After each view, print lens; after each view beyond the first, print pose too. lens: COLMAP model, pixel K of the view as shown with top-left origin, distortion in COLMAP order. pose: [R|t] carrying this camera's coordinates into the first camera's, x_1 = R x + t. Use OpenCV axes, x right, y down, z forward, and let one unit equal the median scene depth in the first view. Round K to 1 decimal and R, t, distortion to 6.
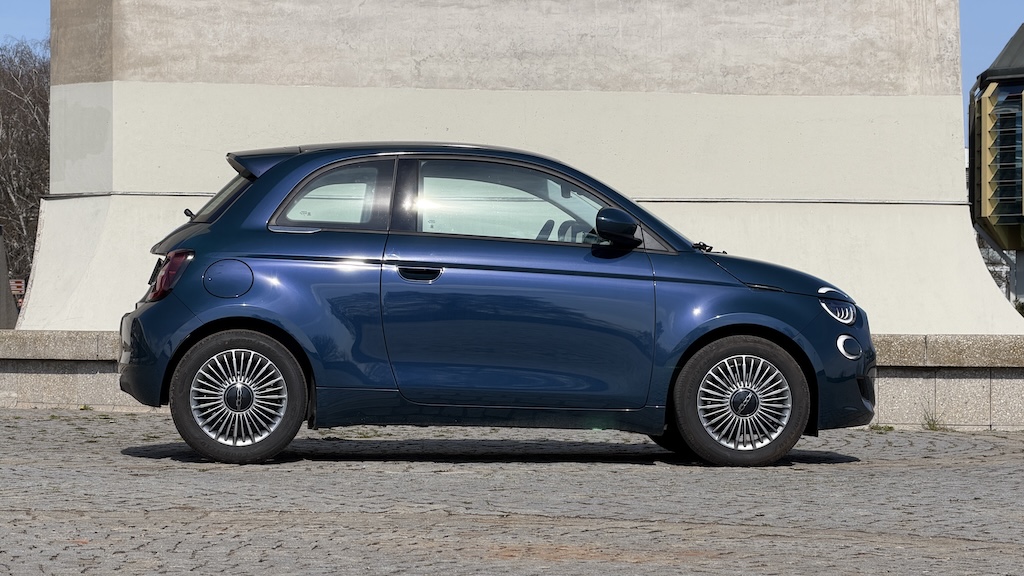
lens RADIAL K [[2983.3, 0, 512.0], [0, 2983.3, 288.0], [0, 0, 1]] dist [0.133423, 0.735749]
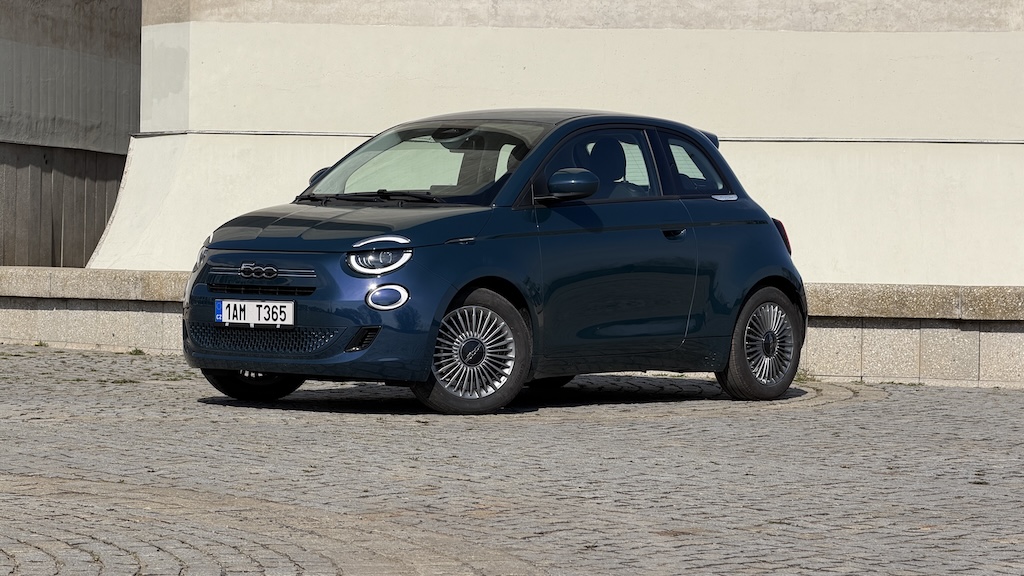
lens RADIAL K [[2983.3, 0, 512.0], [0, 2983.3, 288.0], [0, 0, 1]] dist [0.133423, 0.735749]
pose [[0.984353, 0.011290, -0.175844, 0.151887], [-0.007066, 0.999672, 0.024628, -0.004281], [0.176064, -0.023000, 0.984110, 0.014983]]
